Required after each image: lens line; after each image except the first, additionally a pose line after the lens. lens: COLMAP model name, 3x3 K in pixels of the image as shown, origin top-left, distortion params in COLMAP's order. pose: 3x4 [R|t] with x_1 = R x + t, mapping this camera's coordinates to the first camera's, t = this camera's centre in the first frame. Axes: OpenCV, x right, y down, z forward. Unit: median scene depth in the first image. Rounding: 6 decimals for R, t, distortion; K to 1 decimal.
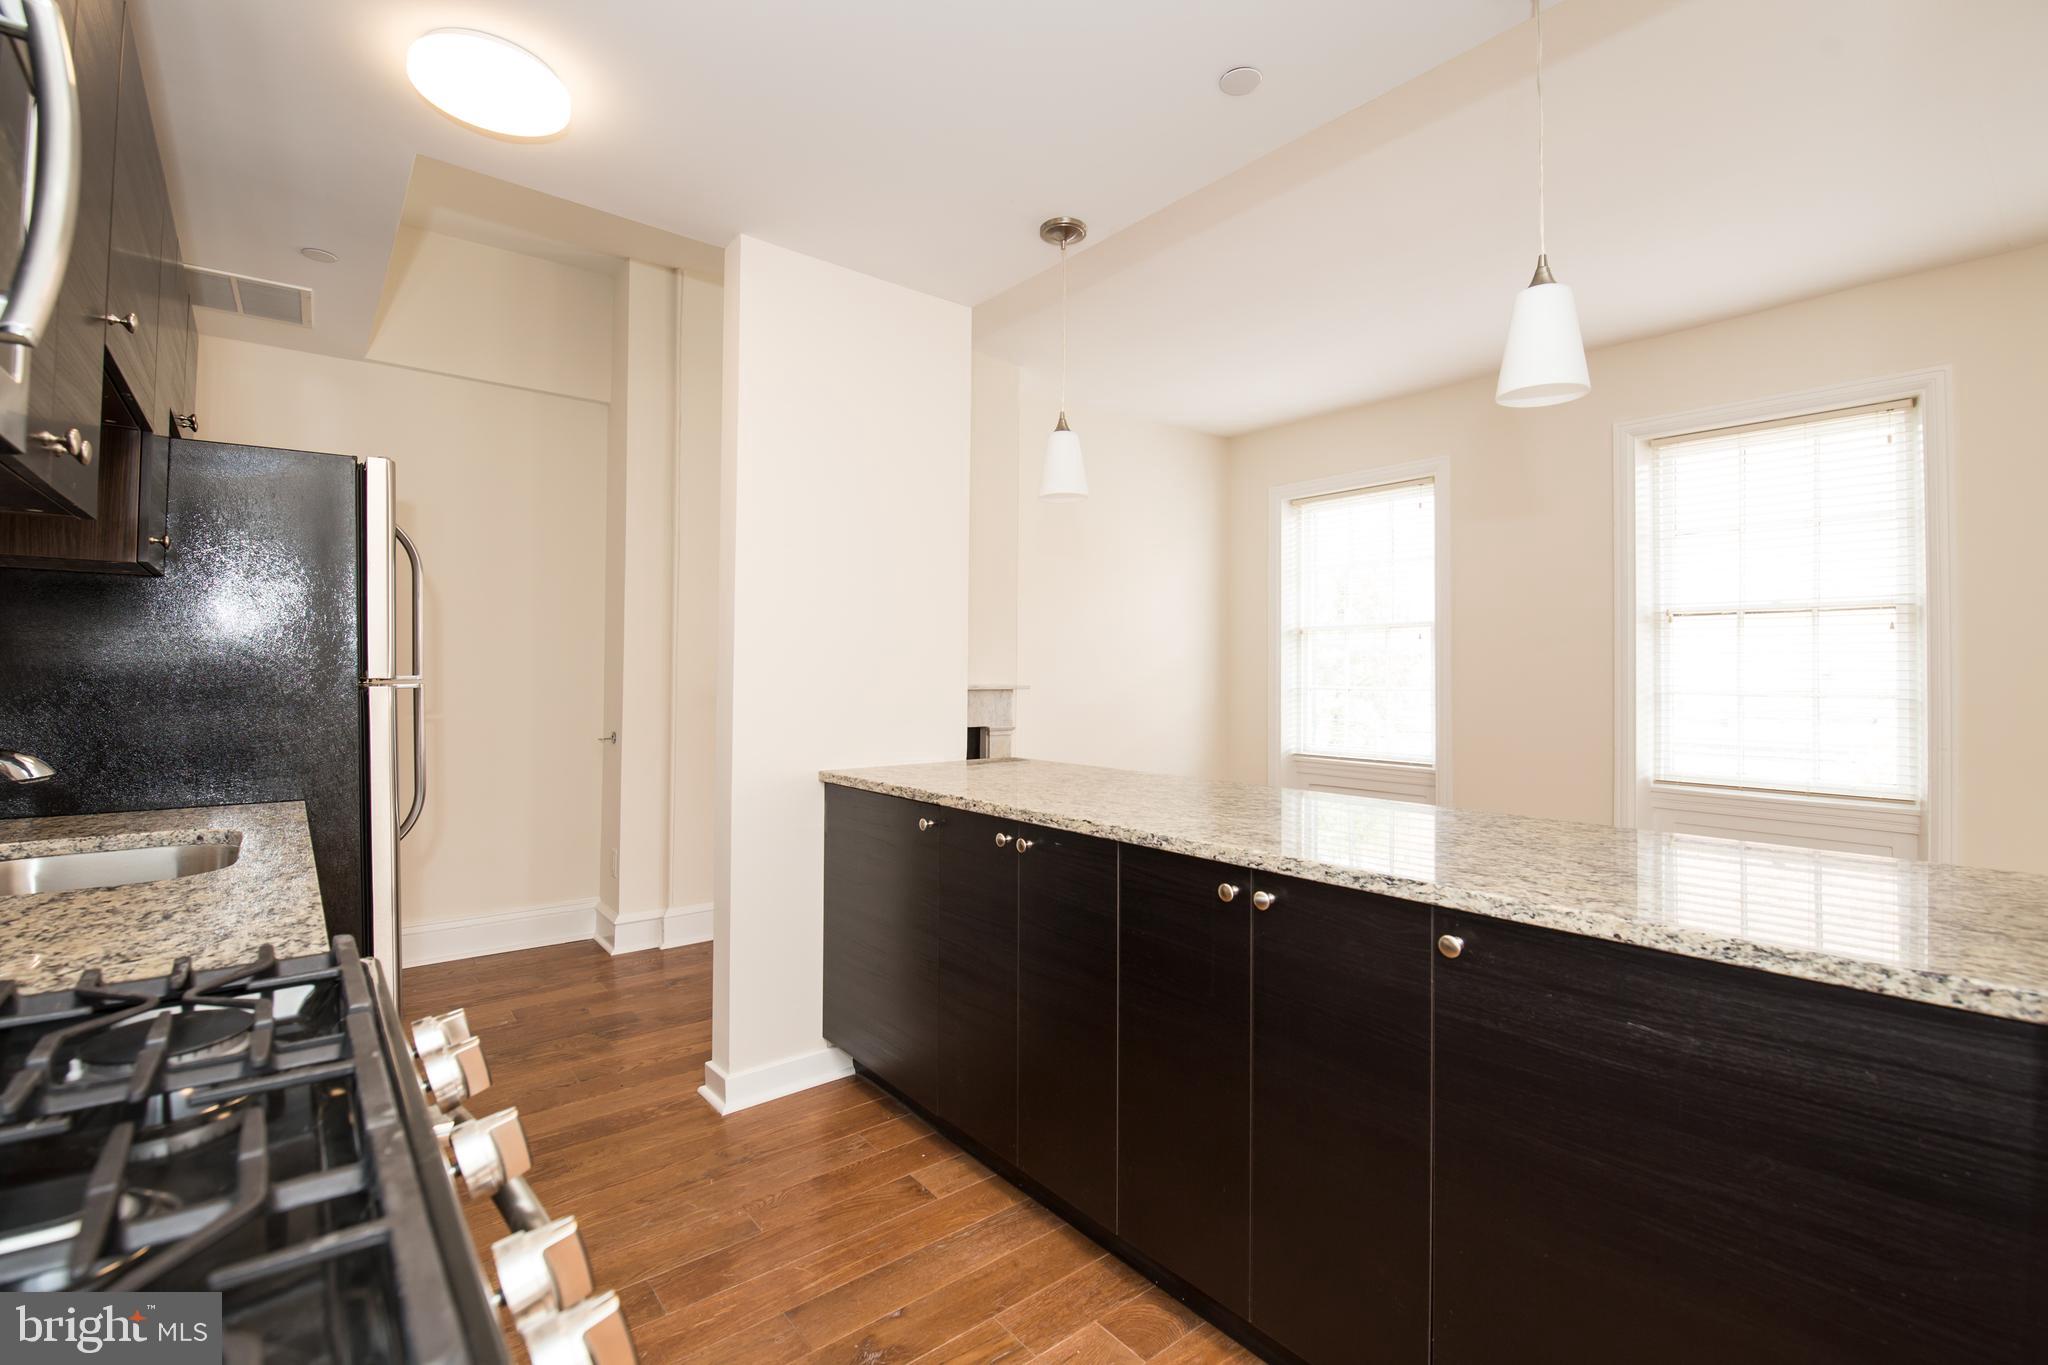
lens RADIAL K [[904.4, 0, 958.5], [0, 904.4, 657.4], [0, 0, 1]] dist [0.001432, -0.008485]
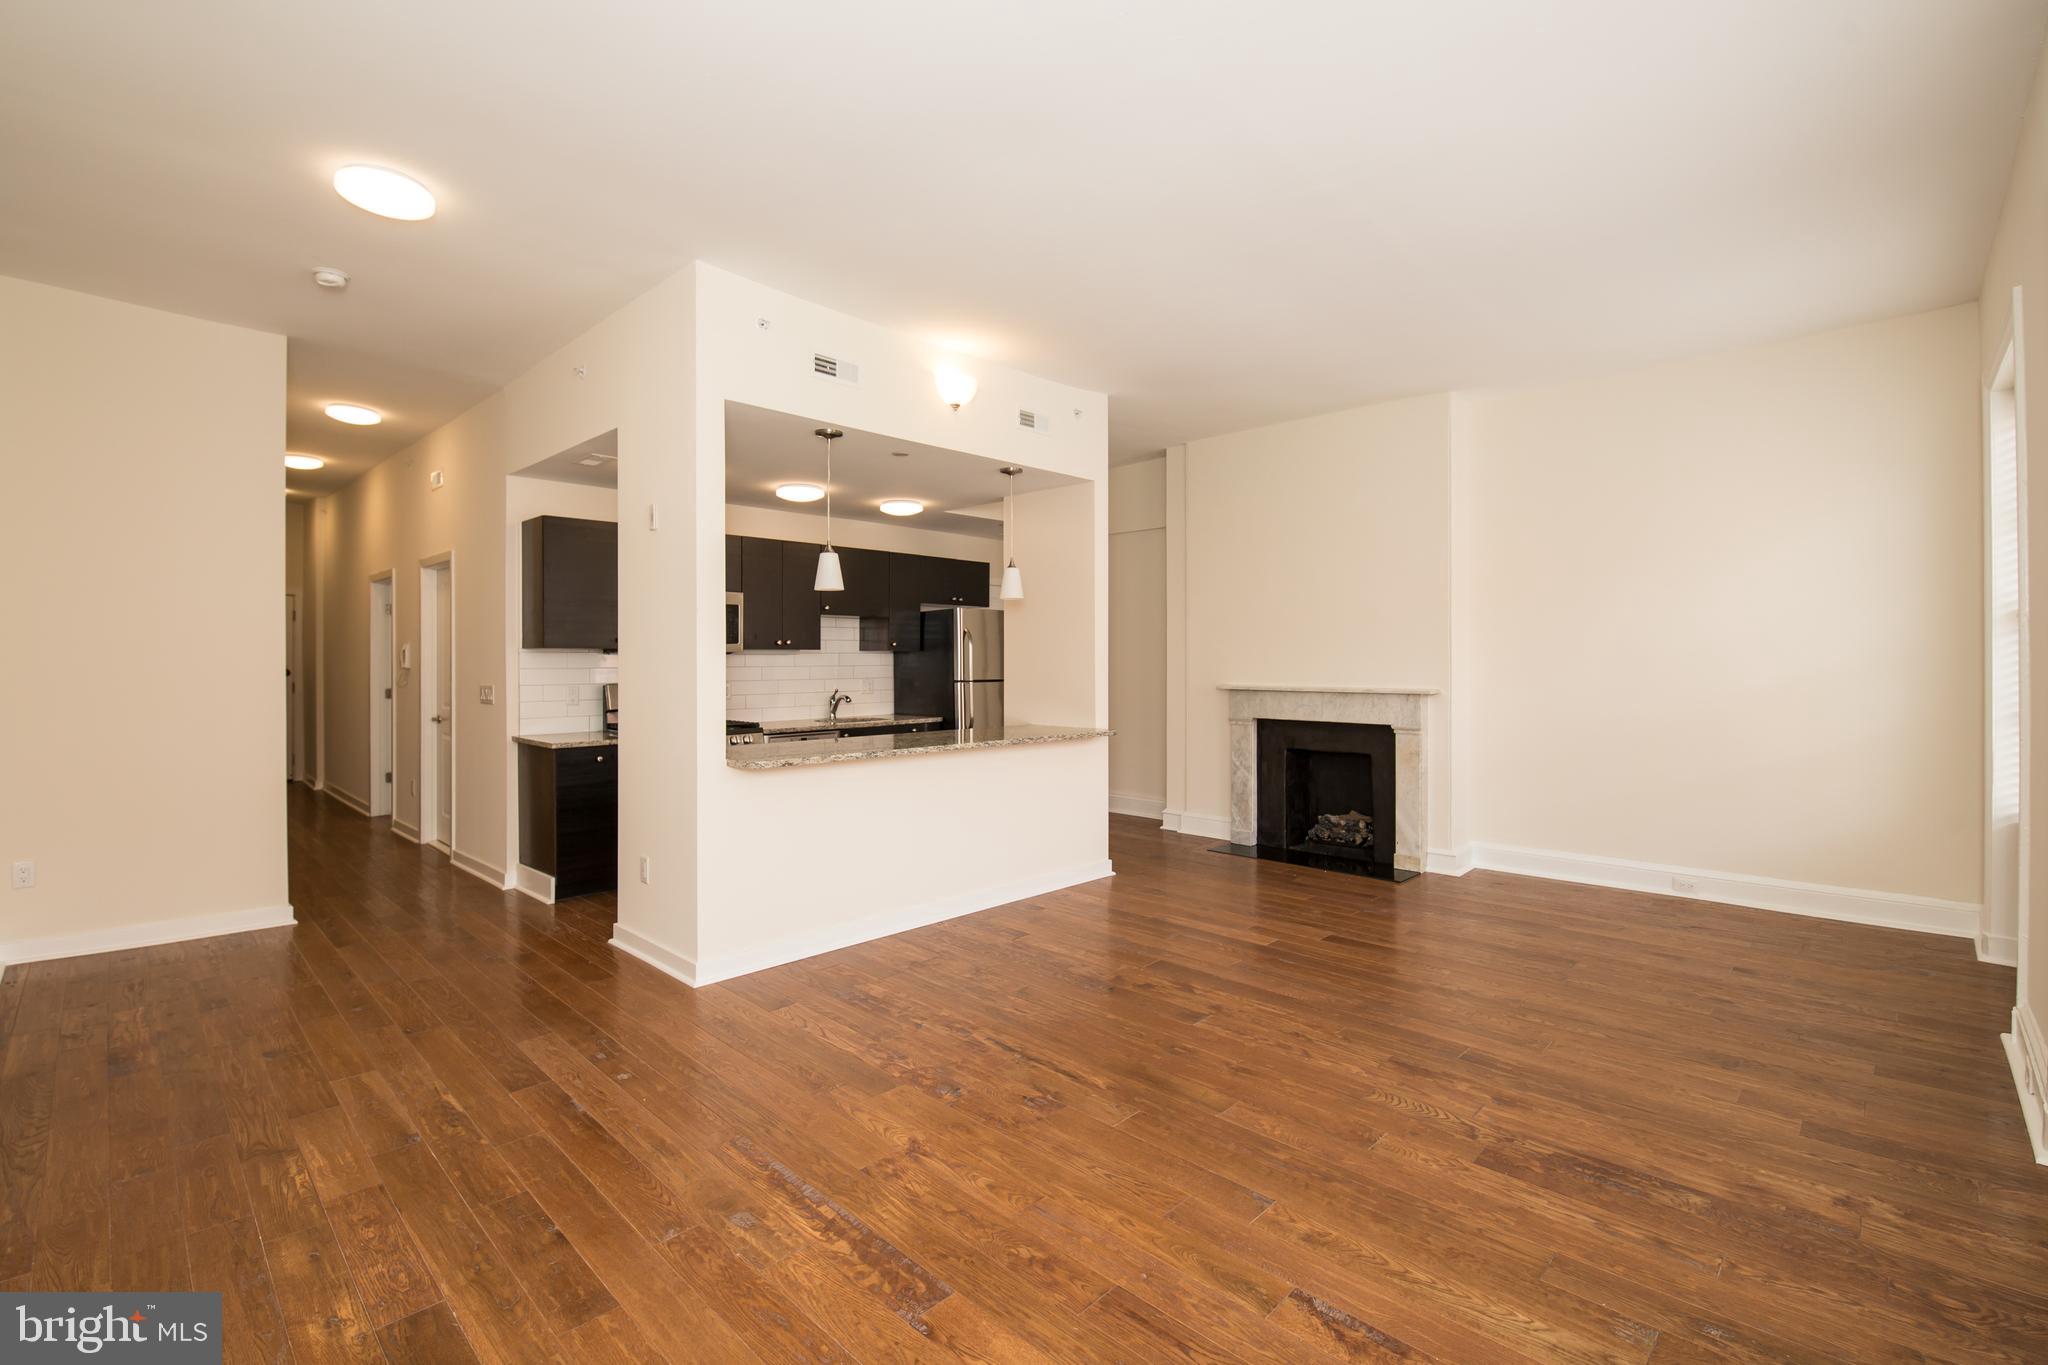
lens RADIAL K [[899.0, 0, 1028.2], [0, 899.0, 661.5], [0, 0, 1]] dist [-0.001753, -0.008944]
pose [[0.159757, -0.005716, -0.987140, 2.025365], [0.018057, 0.999833, -0.002868, -0.020099], [0.986991, -0.017366, 0.159834, 0.644883]]
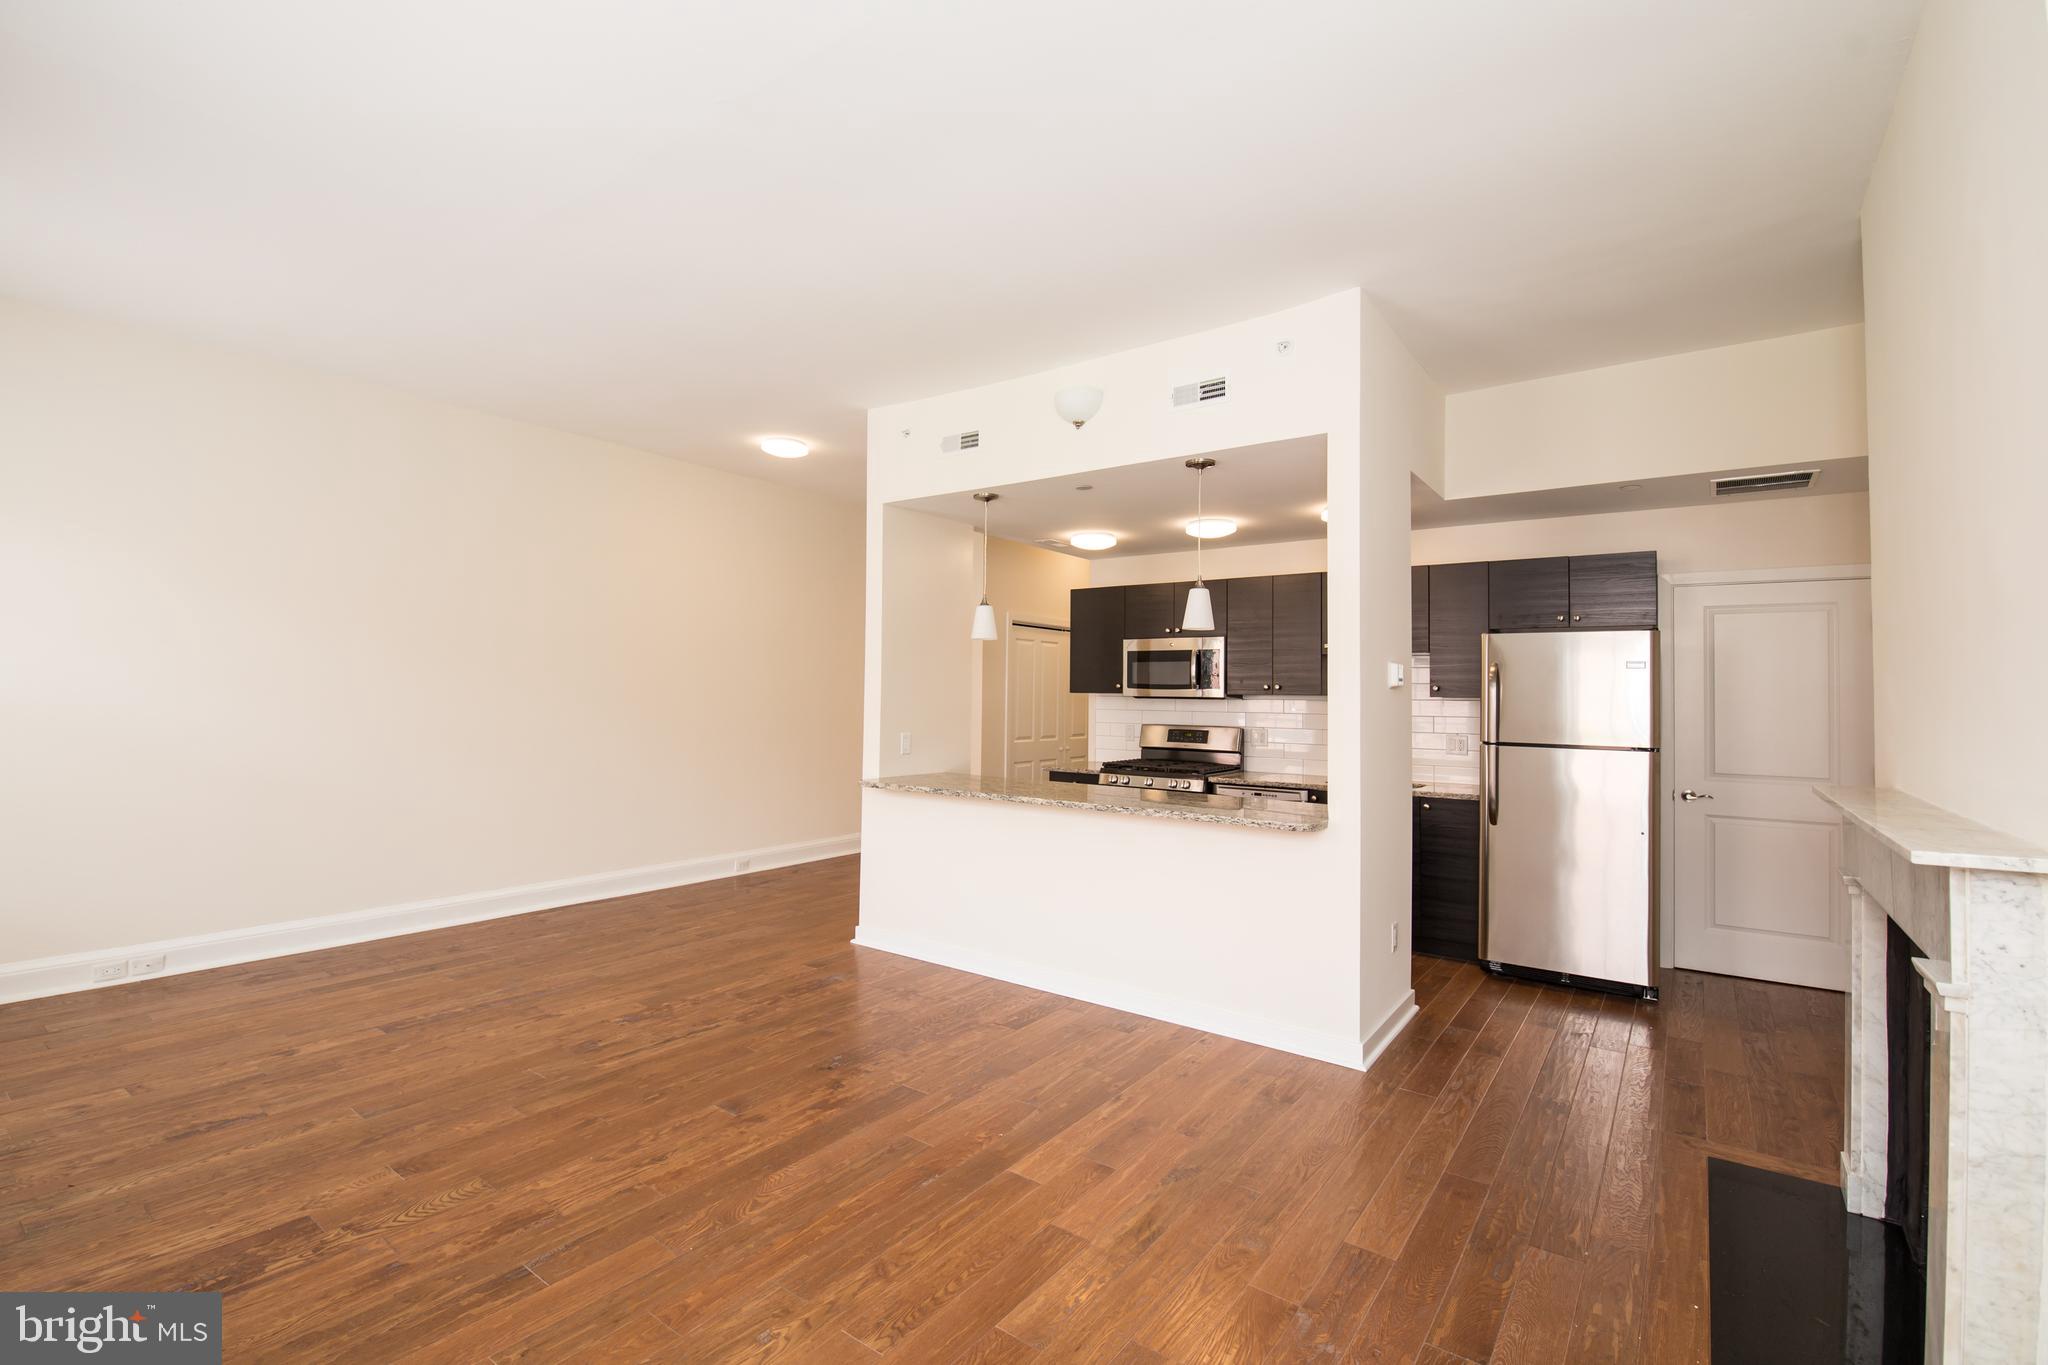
lens RADIAL K [[912.3, 0, 1024.0], [0, 912.3, 682.5], [0, 0, 1]] dist [-0.000805, -0.007087]
pose [[-0.957090, -0.020910, -0.289035, 0.842101], [-0.012551, 0.999448, -0.030745, -0.023839], [0.289518, -0.025799, -0.956825, 2.241424]]
